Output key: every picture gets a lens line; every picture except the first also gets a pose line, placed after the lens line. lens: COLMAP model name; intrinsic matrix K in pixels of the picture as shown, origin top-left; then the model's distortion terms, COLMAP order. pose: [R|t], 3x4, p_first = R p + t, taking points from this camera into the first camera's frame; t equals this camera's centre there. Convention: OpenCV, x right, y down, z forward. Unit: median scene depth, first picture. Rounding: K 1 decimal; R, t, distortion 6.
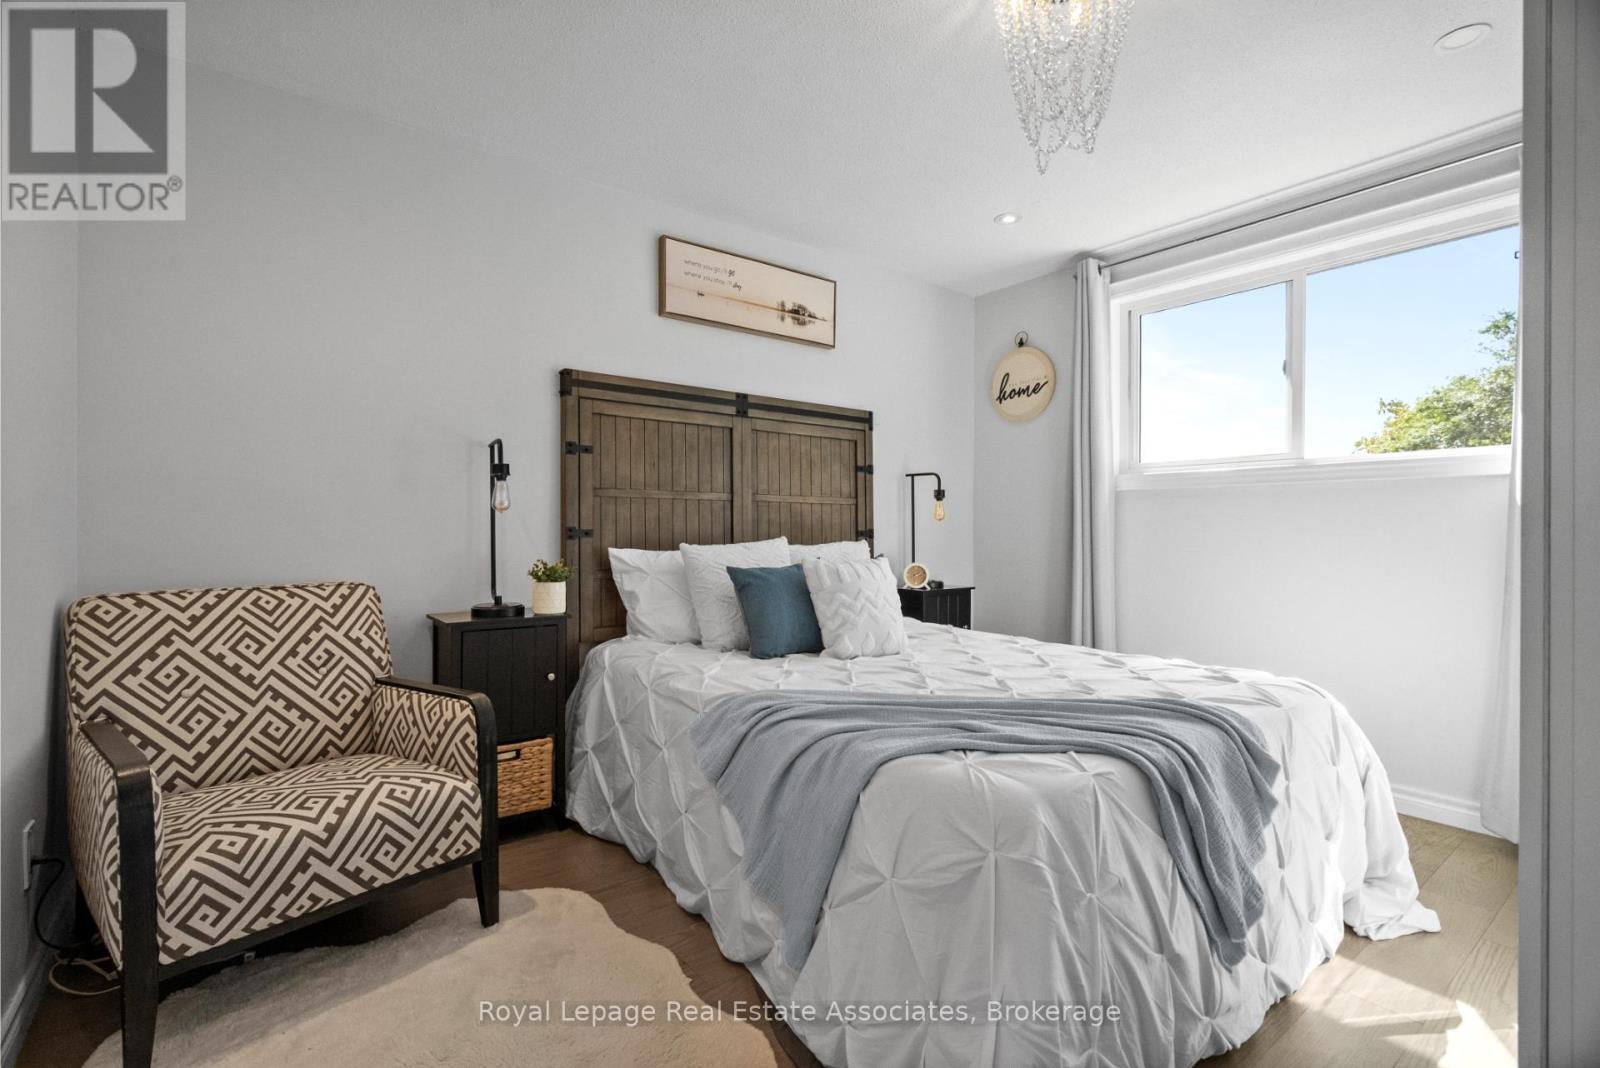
lens RADIAL K [[735.9, 0, 800.2], [0, 735.9, 538.2], [0, 0, 1]] dist [-0.005595, 0.003595]
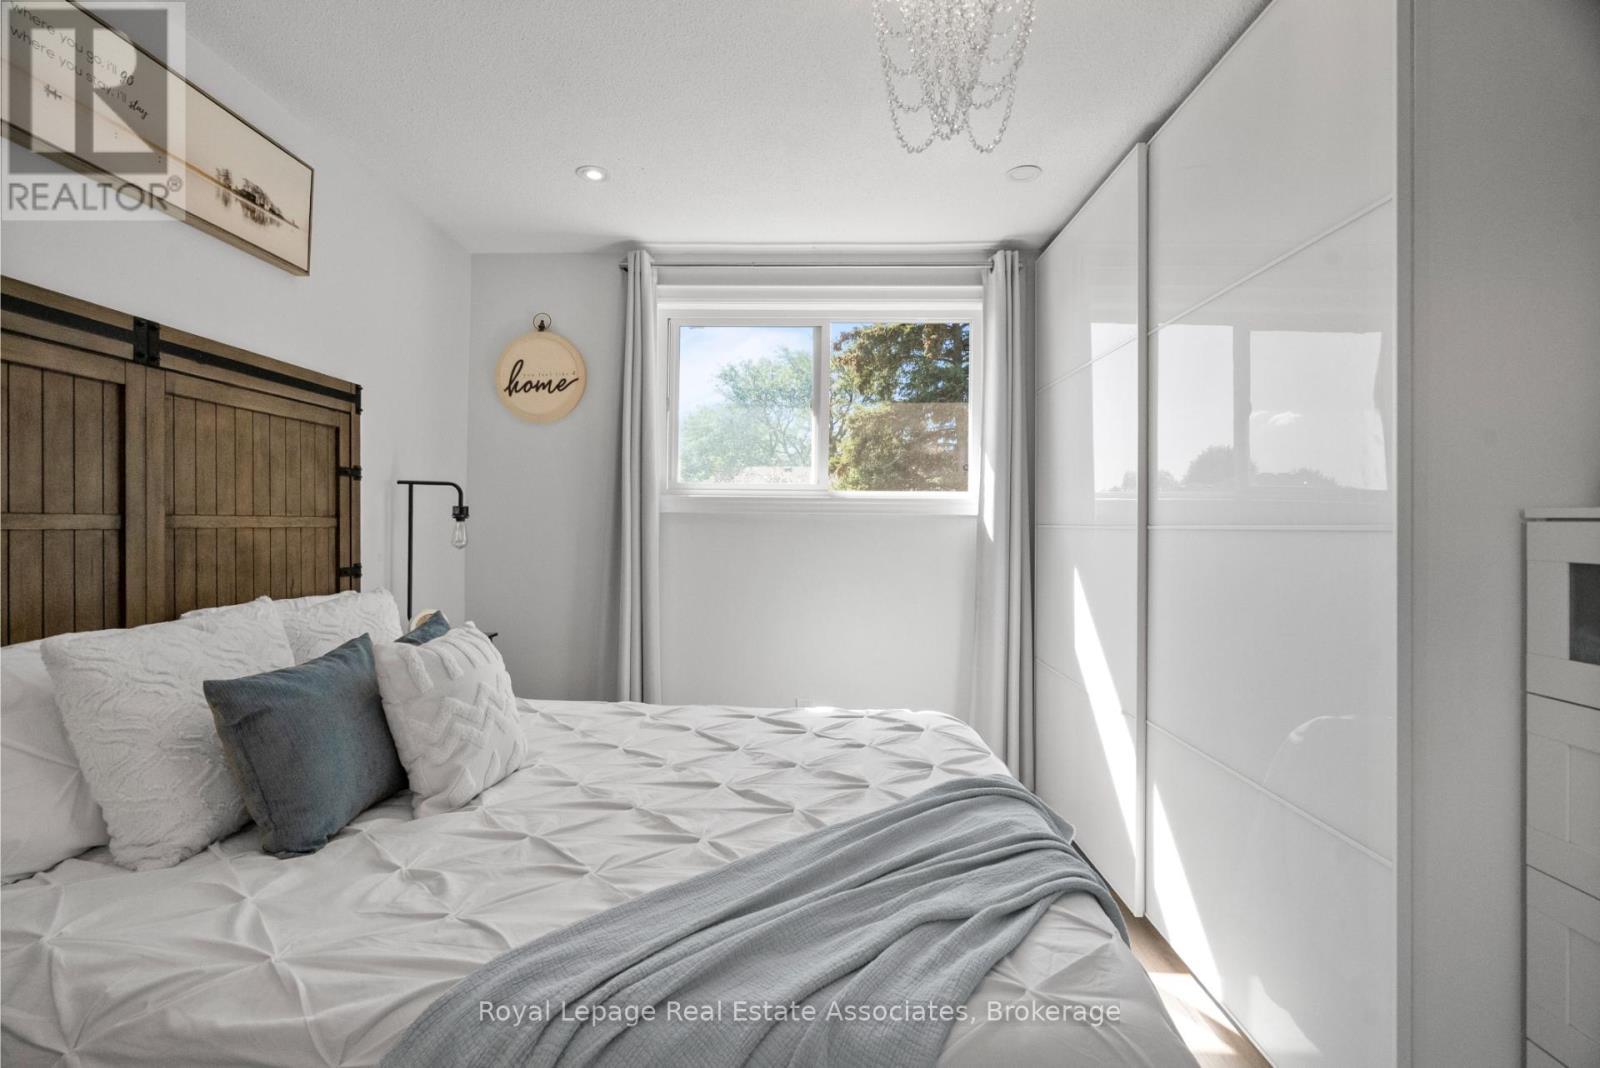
lens RADIAL K [[735.9, 0, 798.0], [0, 735.9, 522.1], [0, 0, 1]] dist [-0.005595, 0.003595]
pose [[0.633847, 0.004366, 0.773446, -0.175656], [0.000491, 0.999982, -0.006047, -0.049111], [-0.773458, 0.004213, 0.633833, 0.303349]]
